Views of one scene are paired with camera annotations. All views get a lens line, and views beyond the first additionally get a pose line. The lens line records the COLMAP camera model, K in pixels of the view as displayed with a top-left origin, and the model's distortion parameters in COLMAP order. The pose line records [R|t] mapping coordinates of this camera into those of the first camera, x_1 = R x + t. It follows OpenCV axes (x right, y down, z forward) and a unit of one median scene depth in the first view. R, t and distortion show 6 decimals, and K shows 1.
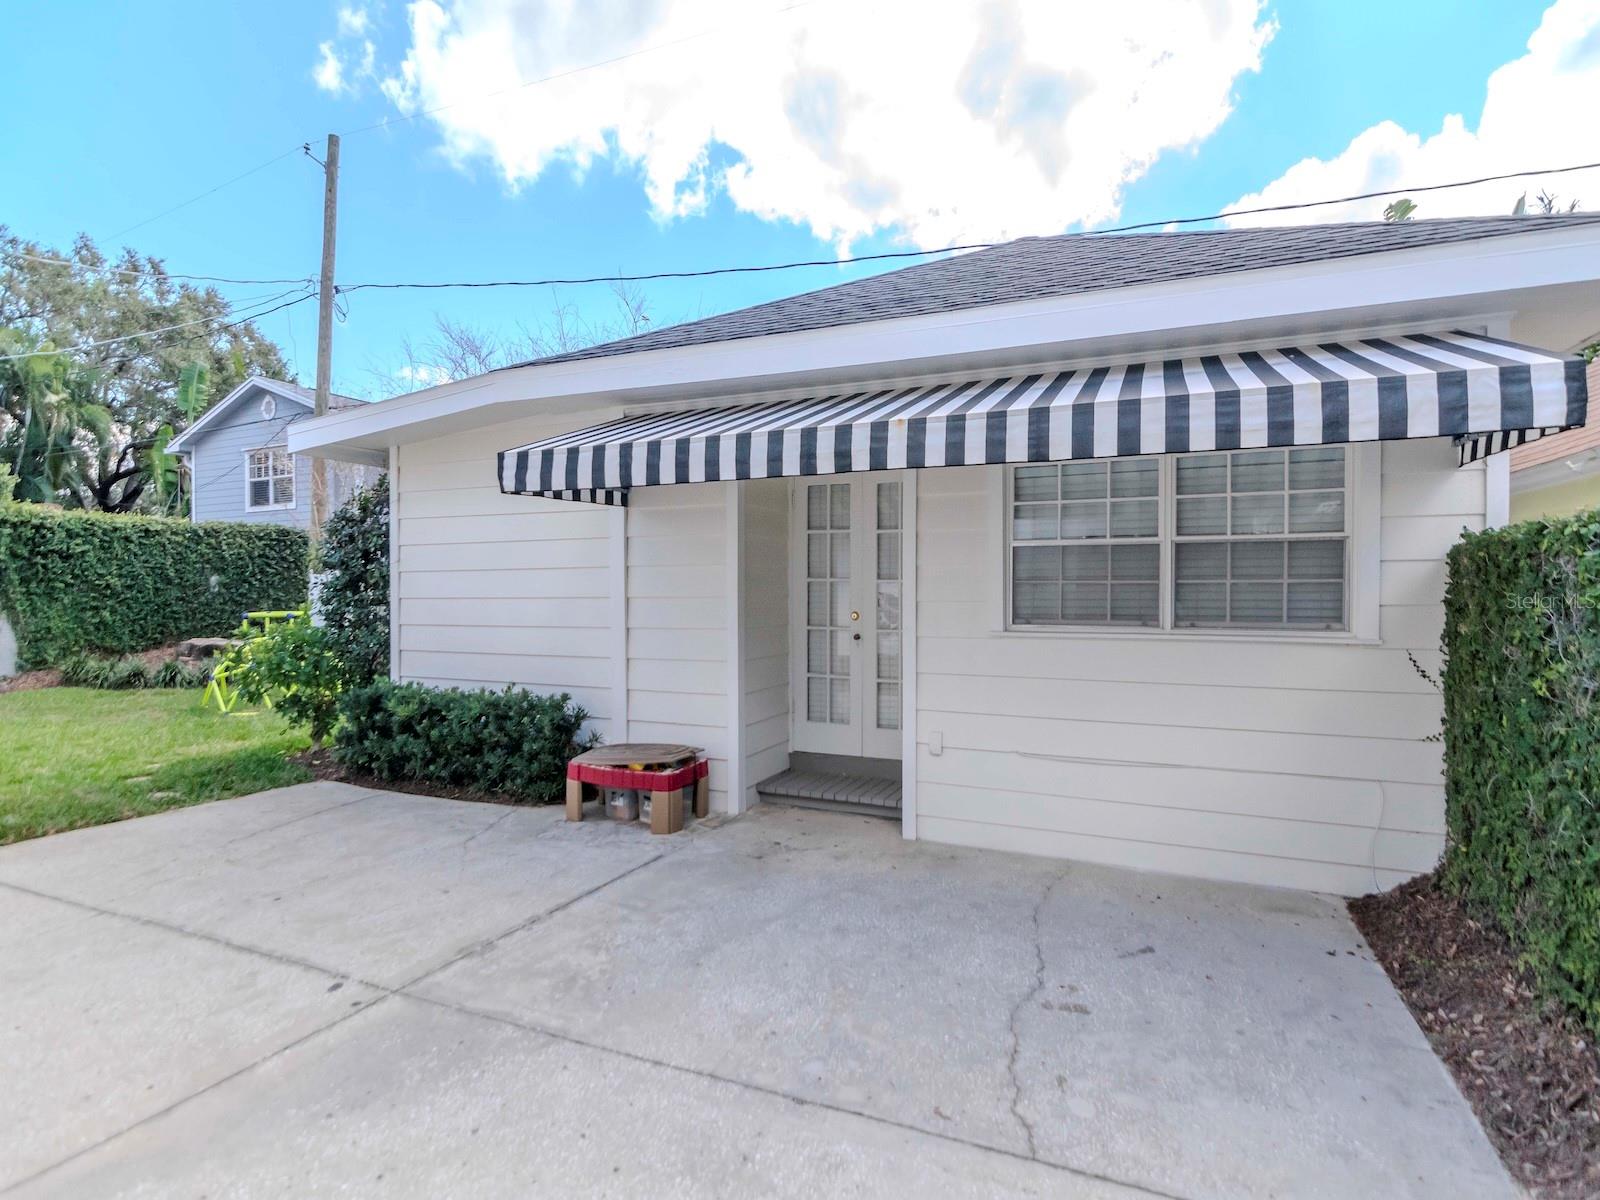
lens RADIAL K [[805.4, 0, 827.3], [0, 805.4, 602.7], [0, 0, 1]] dist [0.002634, -0.007831]
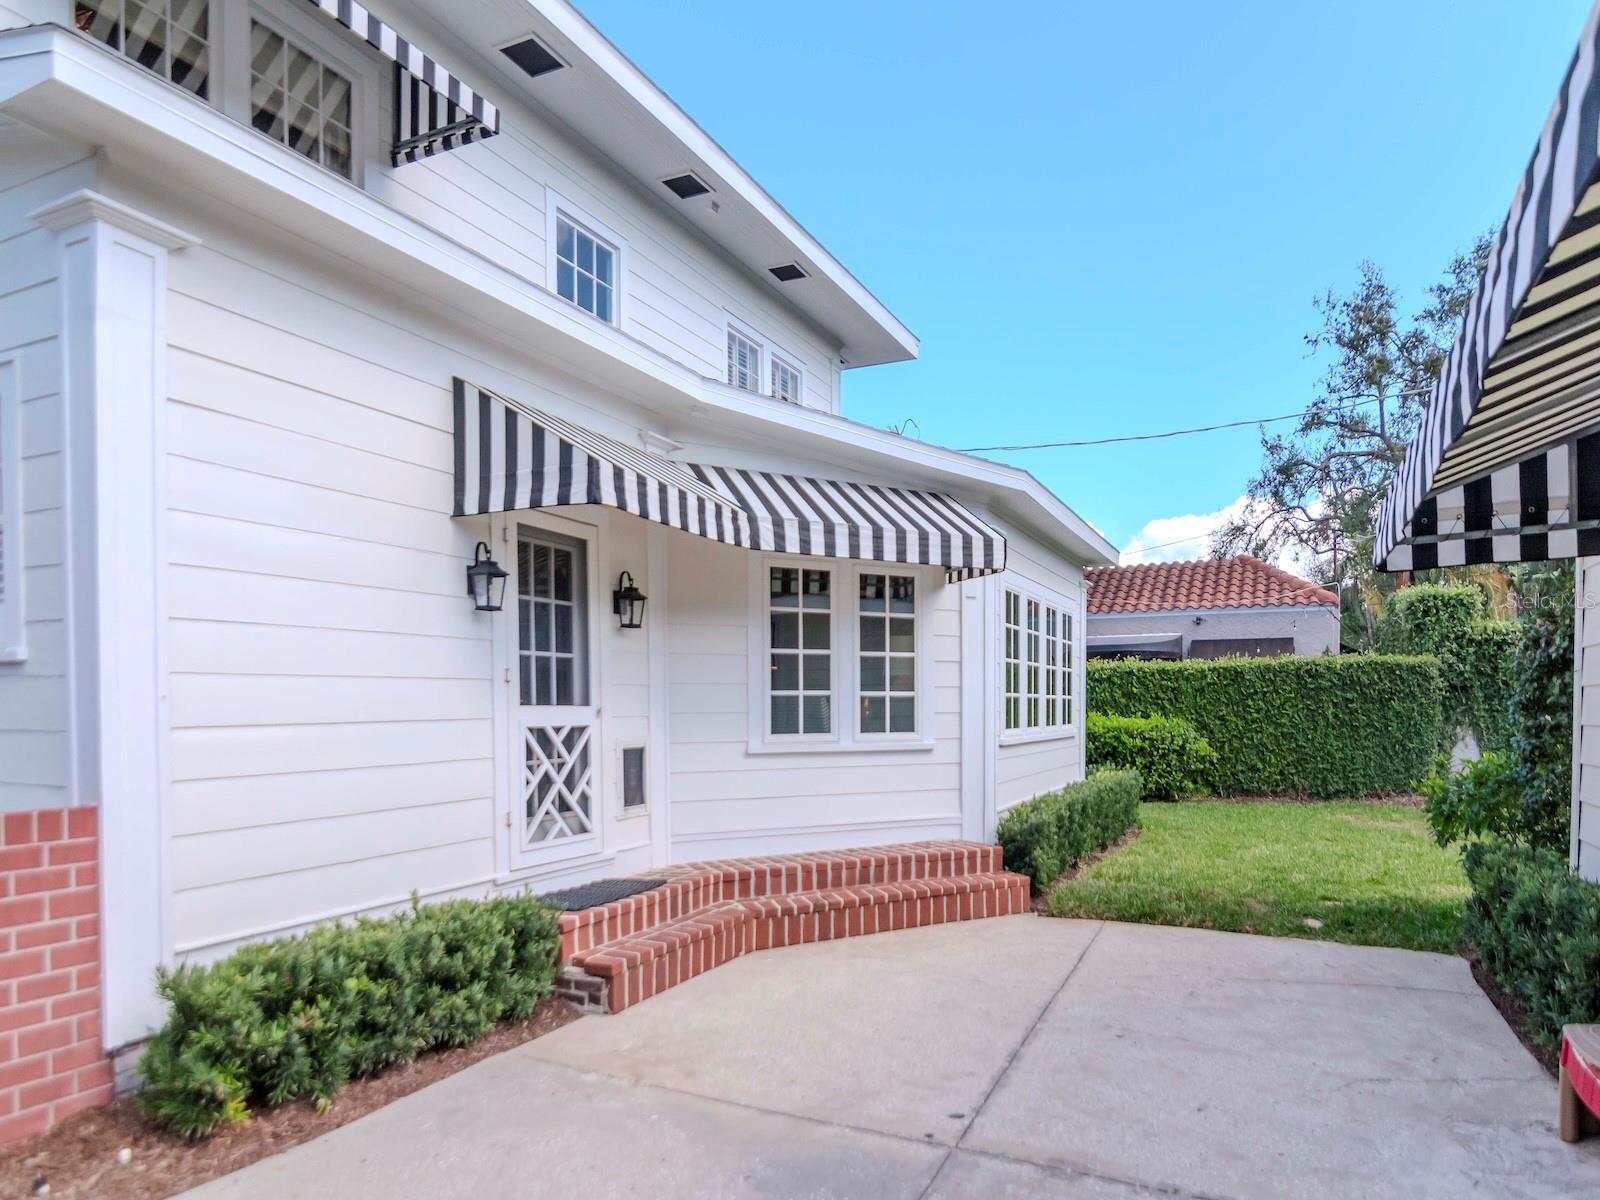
lens RADIAL K [[915.8, 0, 906.2], [0, 915.8, 730.1], [0, 0, 1]] dist [-0.013776, -0.000358]
pose [[-0.010472, 0.026541, -0.999593, 0.234588], [-0.010464, 0.999590, 0.026651, -0.014866], [0.999890, 0.010739, -0.010190, 0.430919]]
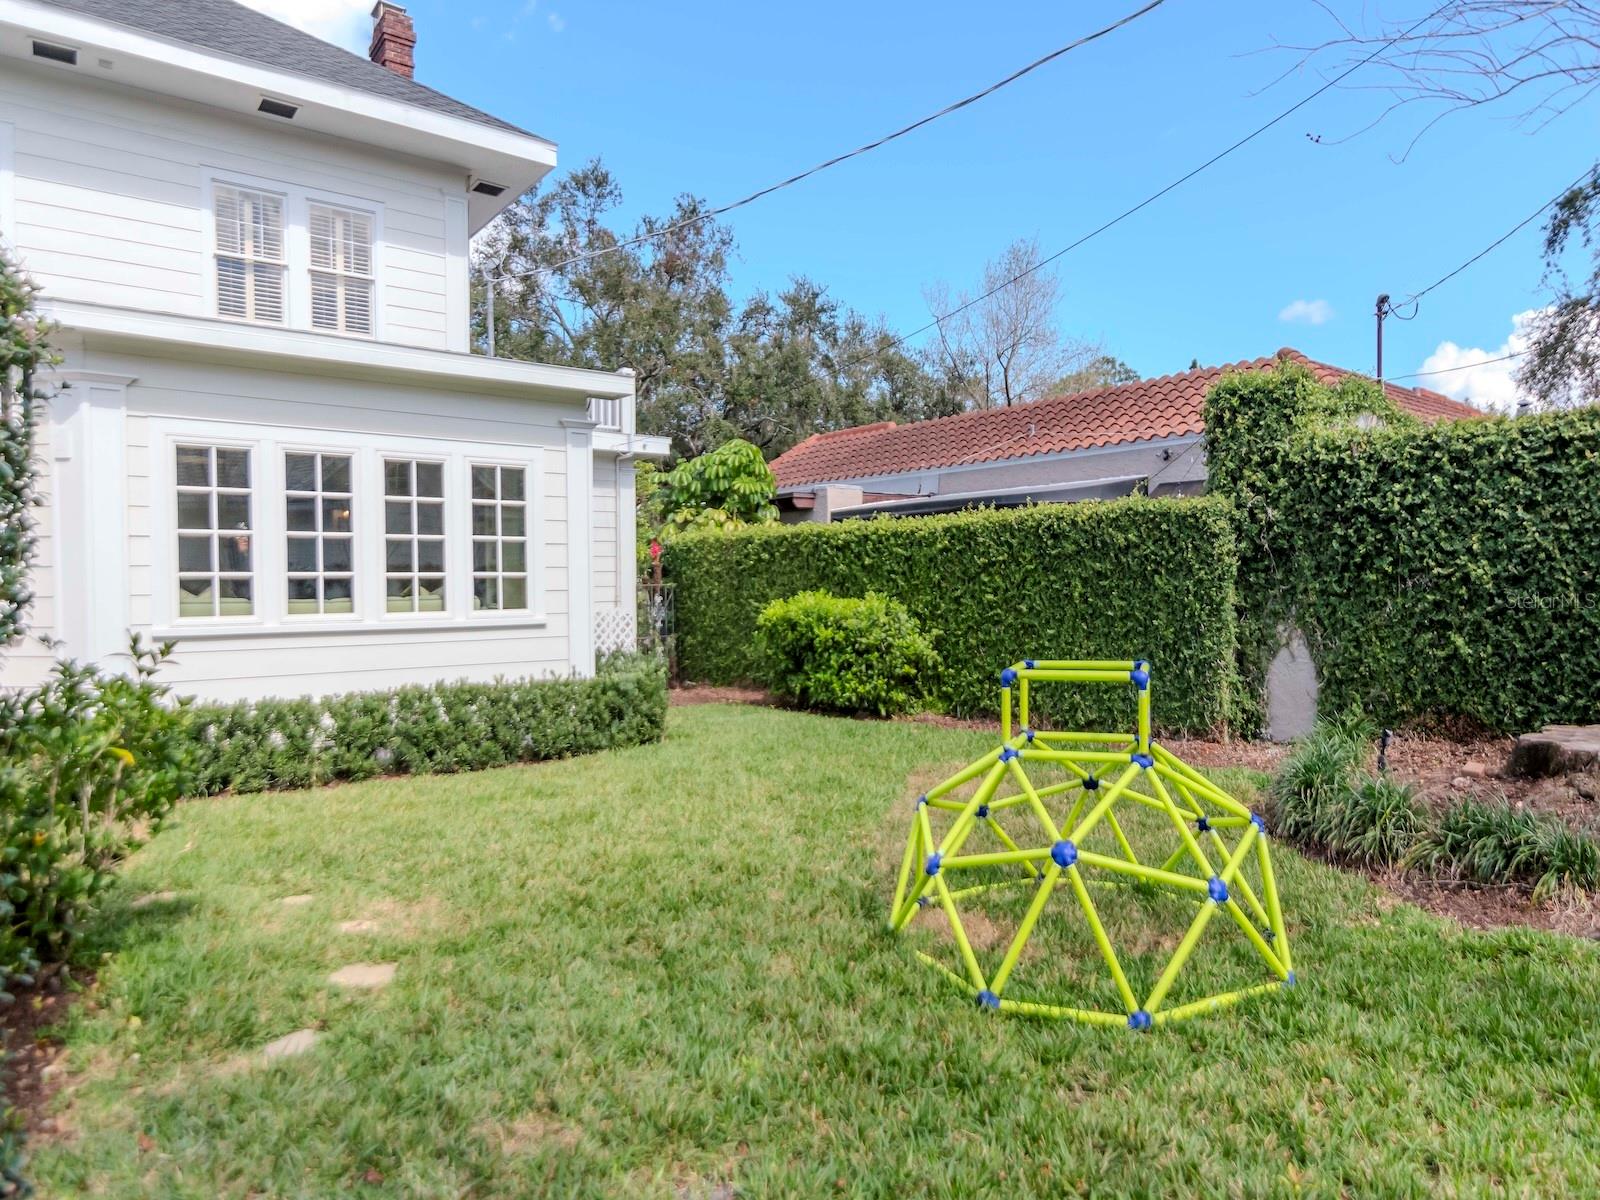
lens RADIAL K [[957.1, 0, 800.0], [0, 957.1, 600.0], [0, 0, 1]] dist [-0.003373, -0.000852]
pose [[-0.515347, 0.032209, -0.856376, -0.409642], [0.000911, 0.999314, 0.037036, -0.047868], [0.856981, 0.018306, -0.515022, 1.587975]]
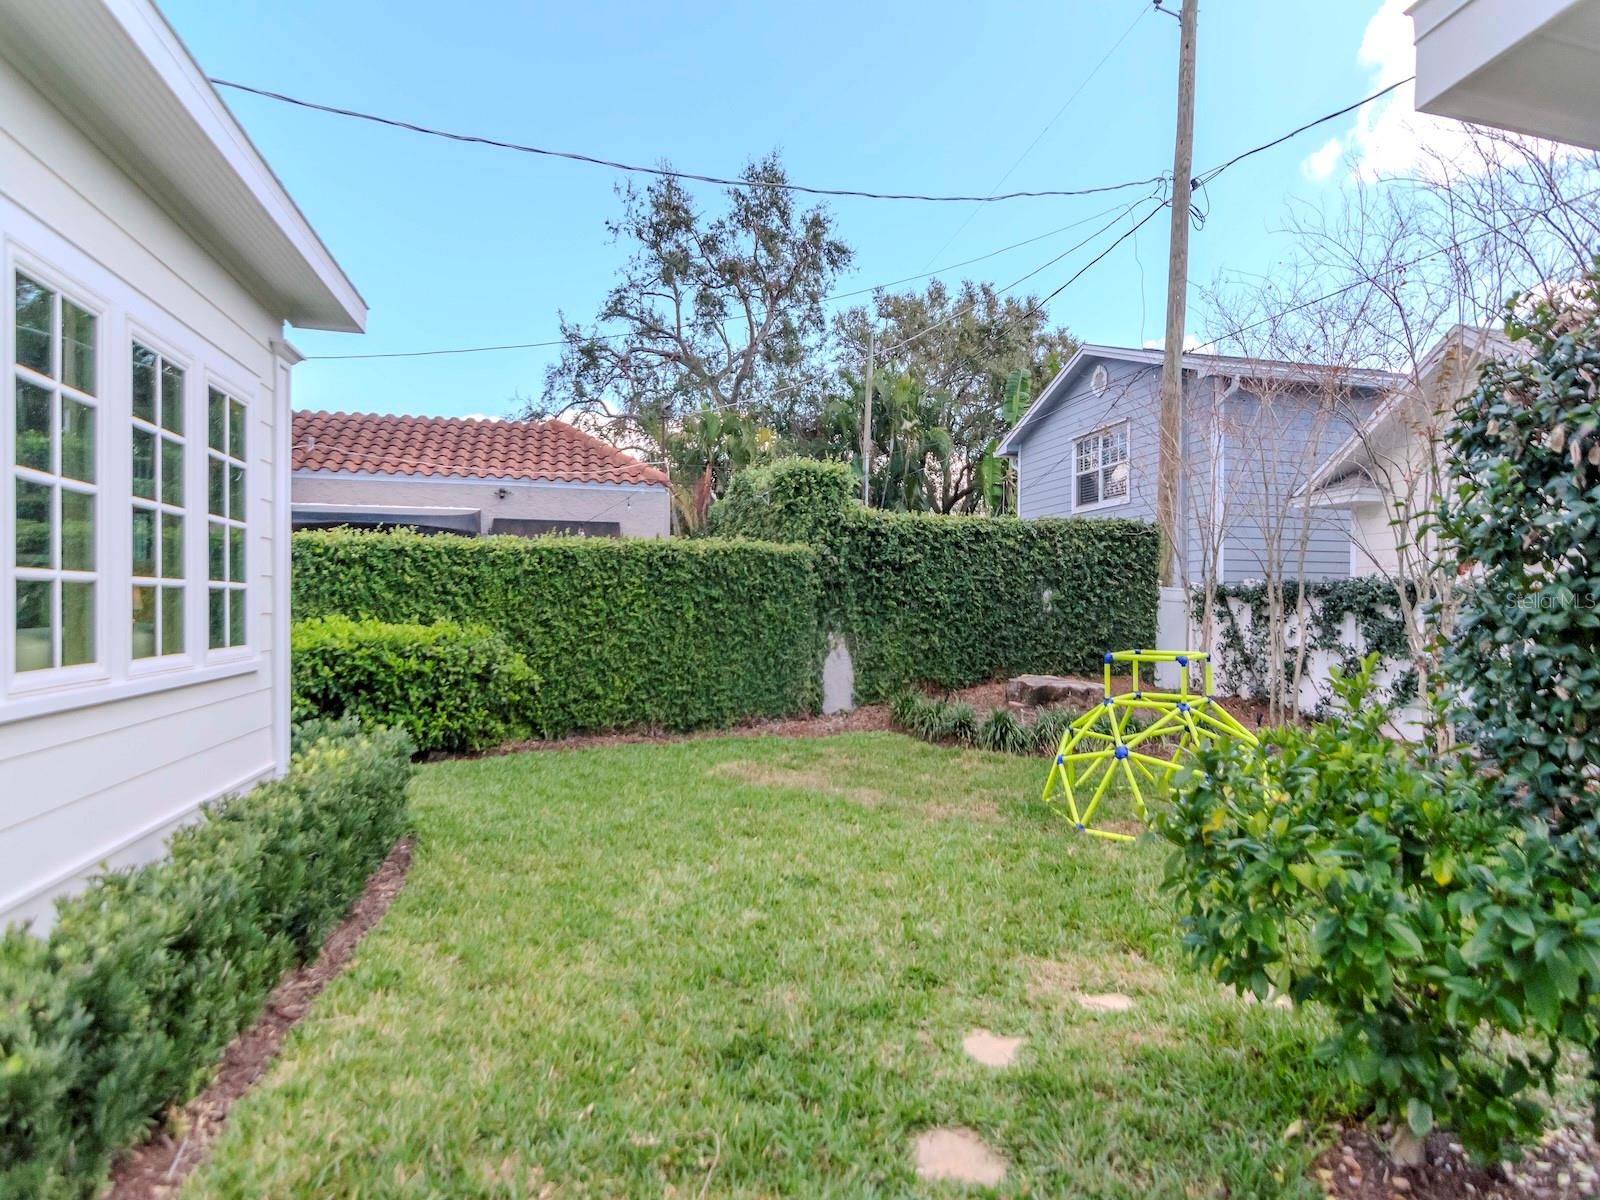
lens RADIAL K [[829.4, 0, 793.3], [0, 829.4, 616.3], [0, 0, 1]] dist [-0.000306, -0.000192]
pose [[0.607070, 0.014678, -0.794513, -0.541505], [-0.016154, 0.999851, 0.006129, -0.018820], [0.794484, 0.009114, 0.607217, 0.637273]]
